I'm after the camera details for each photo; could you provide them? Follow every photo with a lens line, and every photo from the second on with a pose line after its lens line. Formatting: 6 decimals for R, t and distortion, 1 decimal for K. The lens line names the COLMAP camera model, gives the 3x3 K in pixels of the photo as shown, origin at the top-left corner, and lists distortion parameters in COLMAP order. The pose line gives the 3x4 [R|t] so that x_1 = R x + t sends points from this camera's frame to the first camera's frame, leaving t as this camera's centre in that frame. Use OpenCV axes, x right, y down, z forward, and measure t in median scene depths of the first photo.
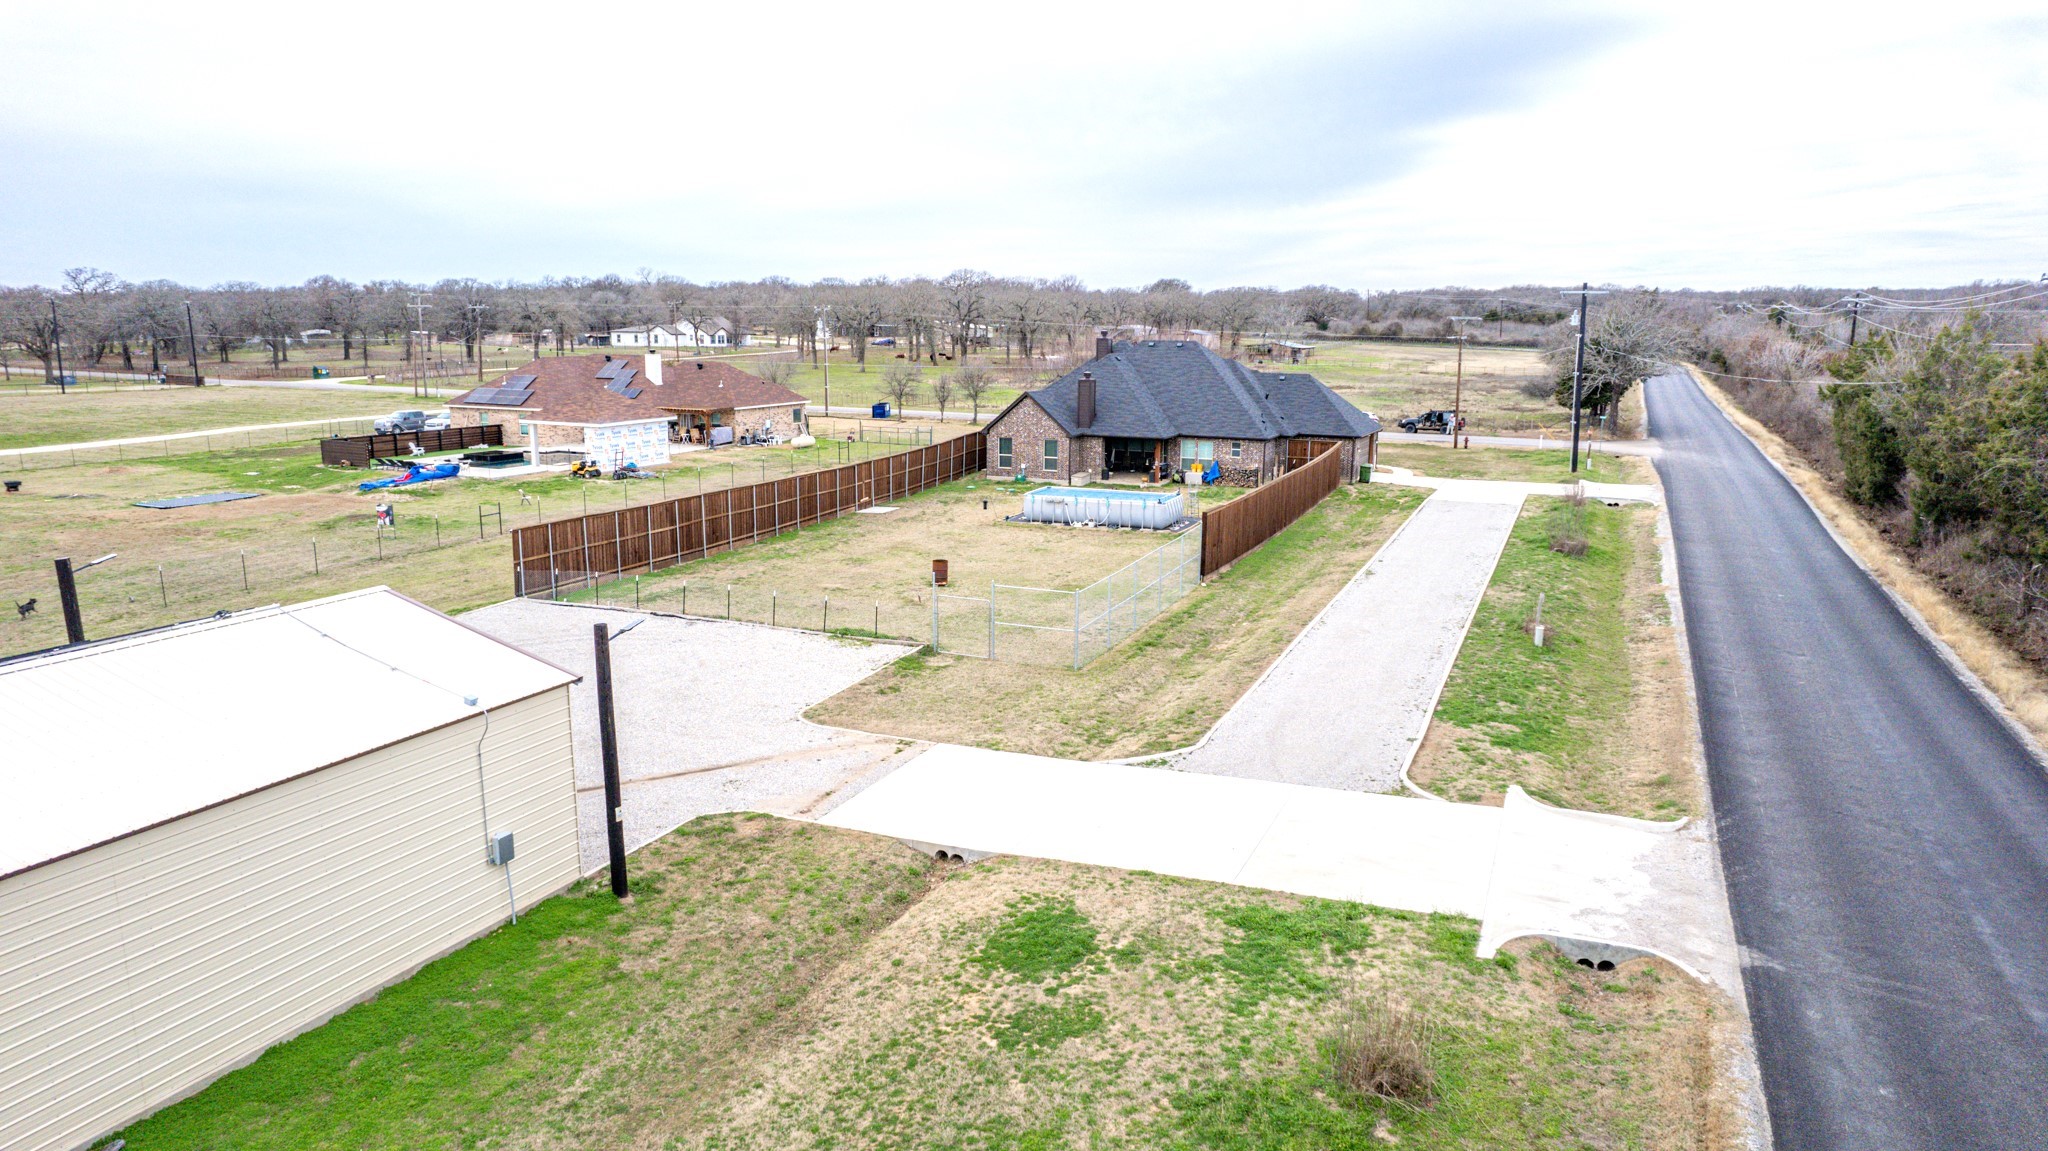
lens RADIAL K [[1311.8, 0, 1018.0], [0, 1311.8, 573.9], [0, 0, 1]] dist [-0.059404, 0.050832]
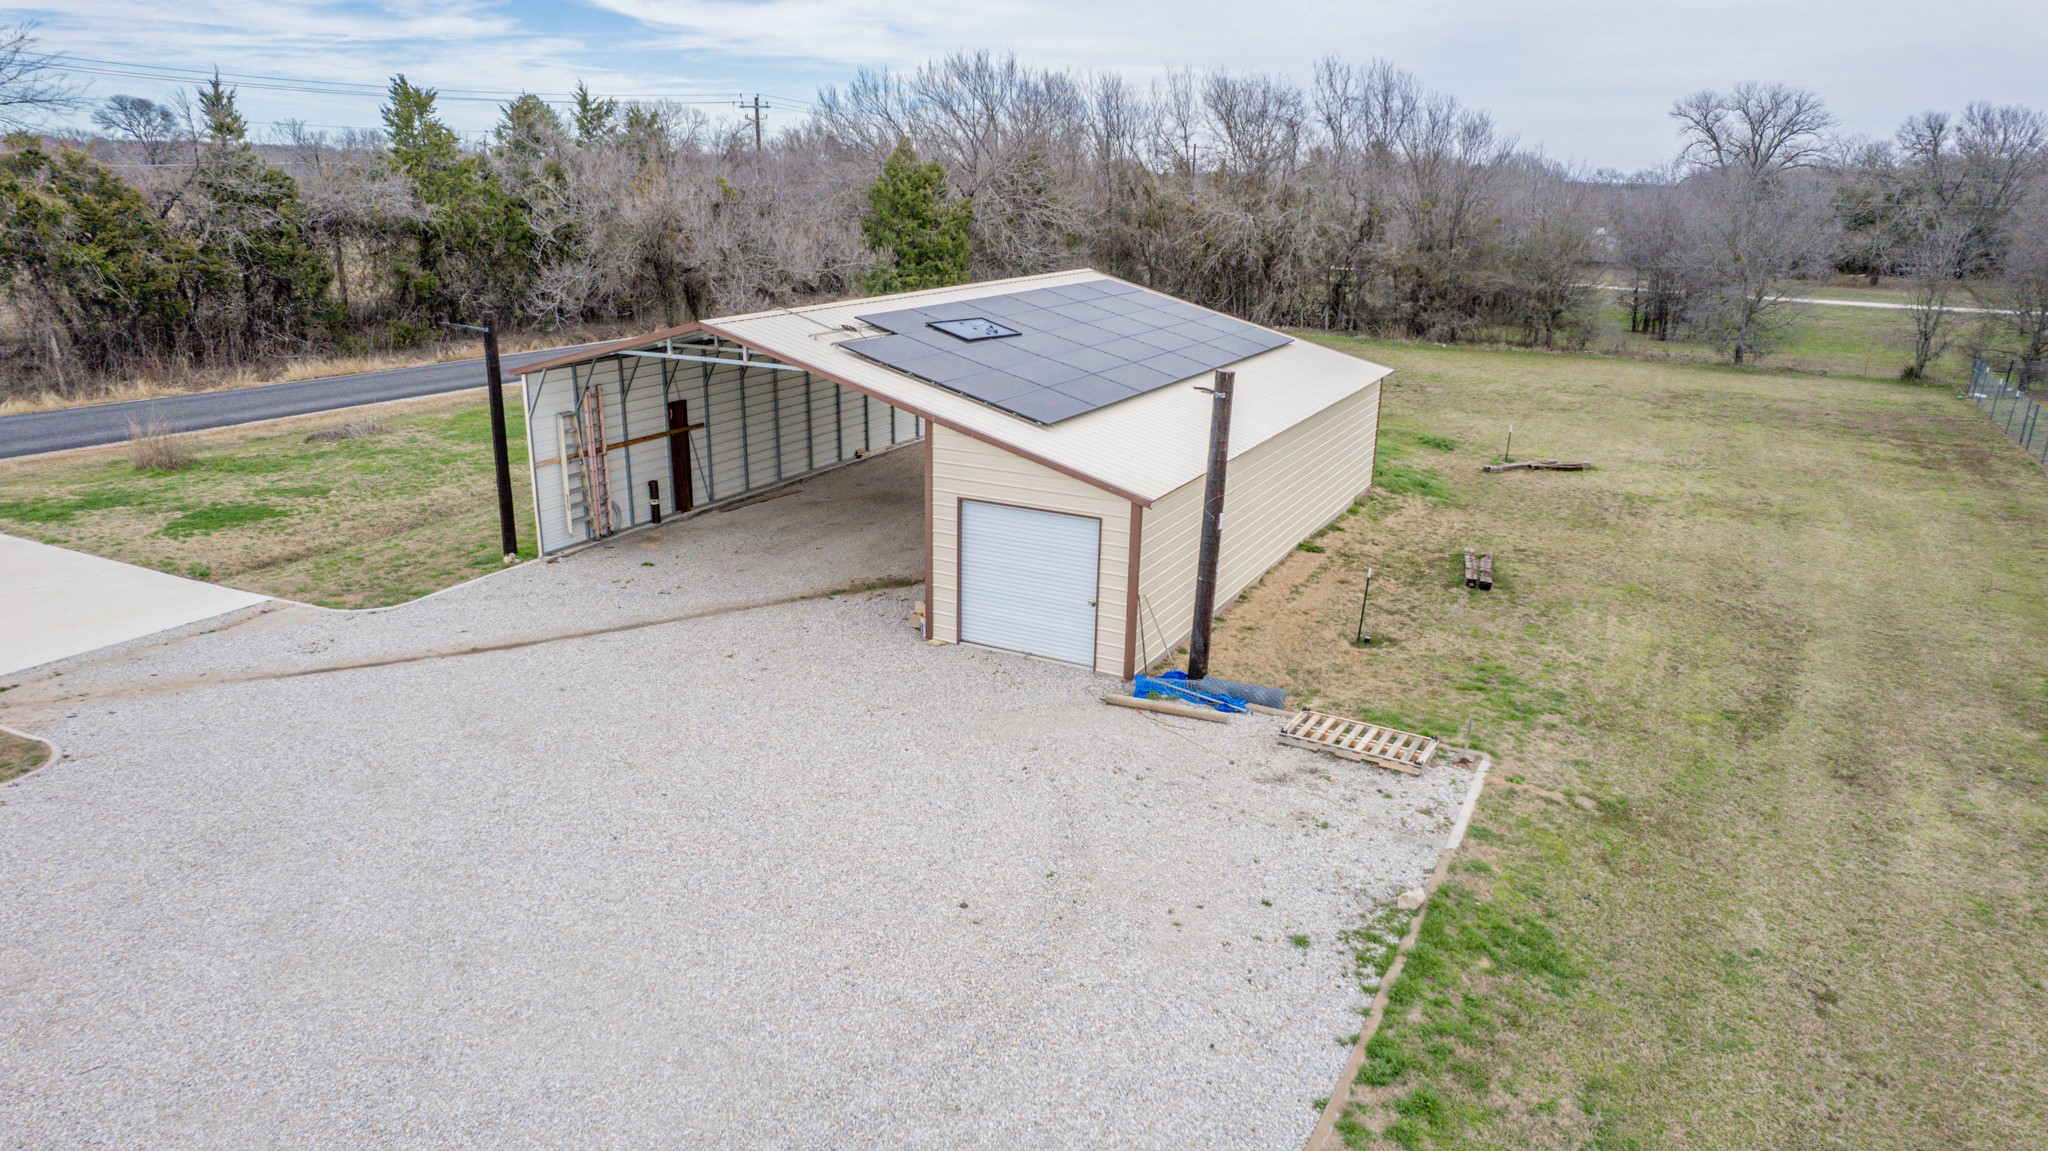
lens RADIAL K [[1311.8, 0, 1023.8], [0, 1311.8, 590.6], [0, 0, 1]] dist [-0.059404, 0.050832]
pose [[-0.997174, -0.047383, 0.058297, -0.289117], [-0.013677, 0.877545, 0.479299, -0.099084], [-0.073869, 0.477147, -0.875713, 0.698237]]
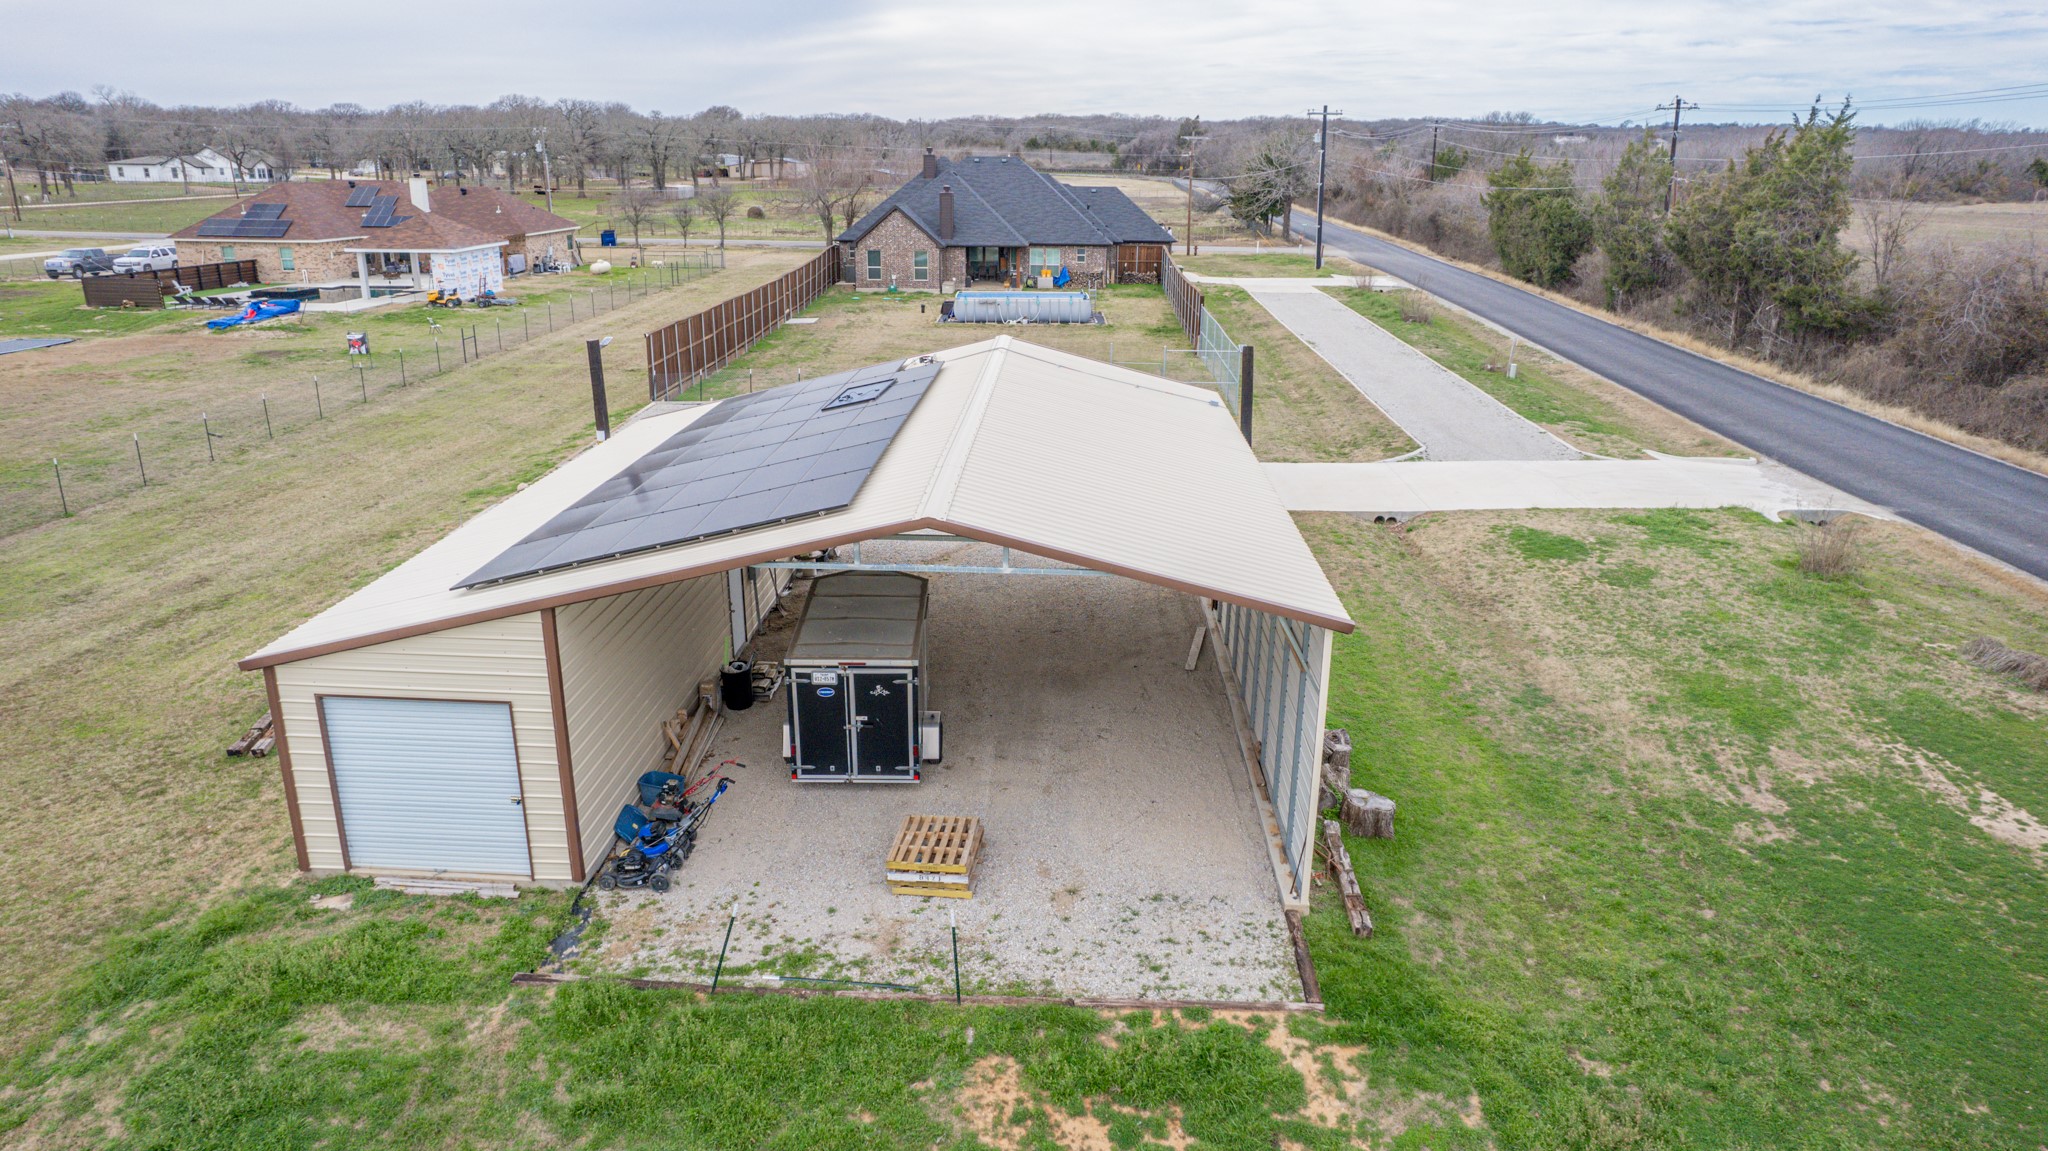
lens RADIAL K [[1311.8, 0, 1022.1], [0, 1311.8, 571.3], [0, 0, 1]] dist [-0.059404, 0.050832]
pose [[0.929871, -0.112539, 0.350251, -0.344479], [0.070060, 0.988809, 0.131713, 0.024589], [-0.361154, -0.097938, 0.927349, -0.051197]]
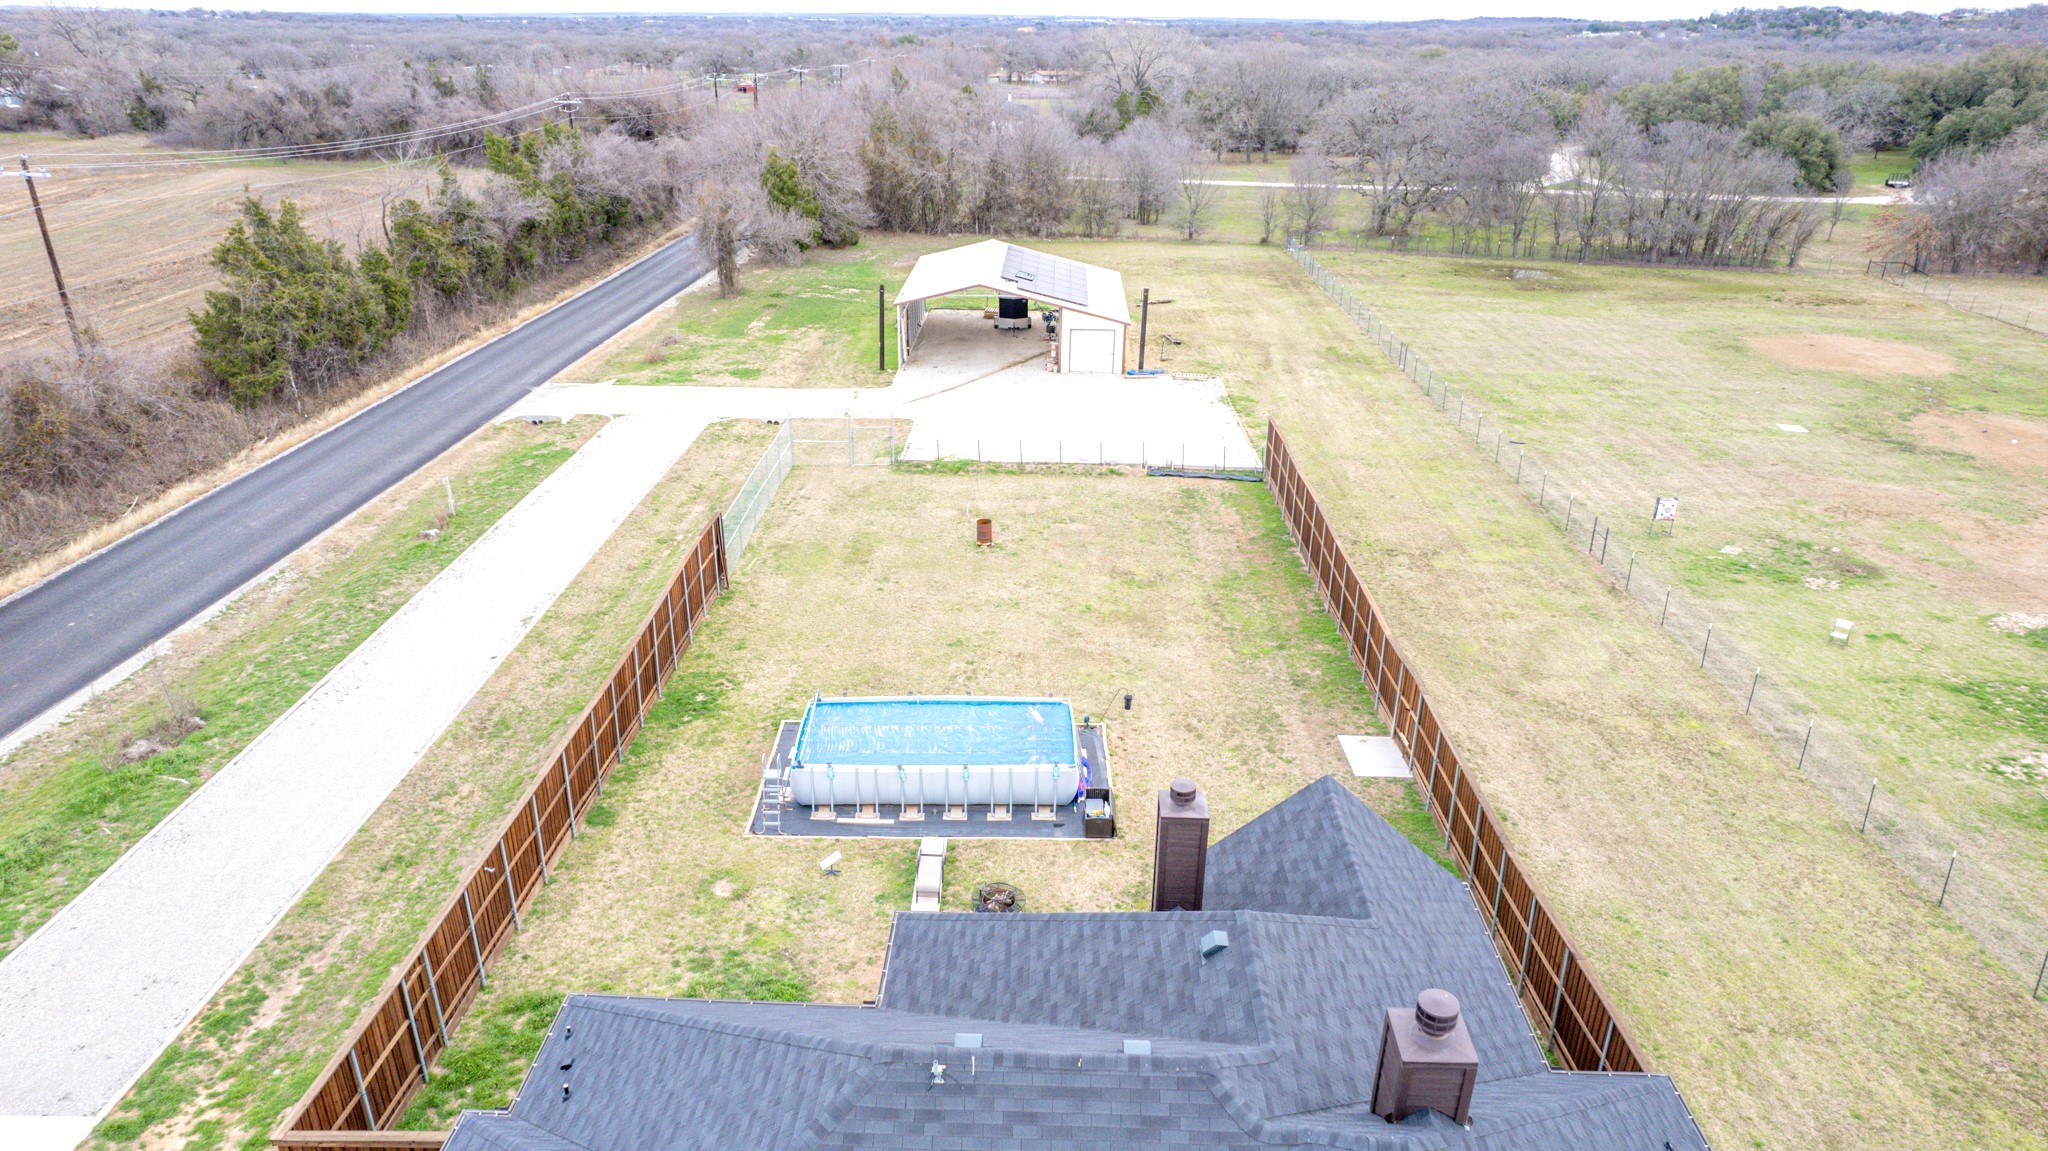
lens RADIAL K [[1311.8, 0, 1016.4], [0, 1311.8, 594.0], [0, 0, 1]] dist [-0.059404, 0.050832]
pose [[-0.925709, 0.135805, -0.353015, 0.212032], [-0.090881, 0.826116, 0.556123, -0.396718], [0.367156, 0.546890, -0.752401, 1.357503]]
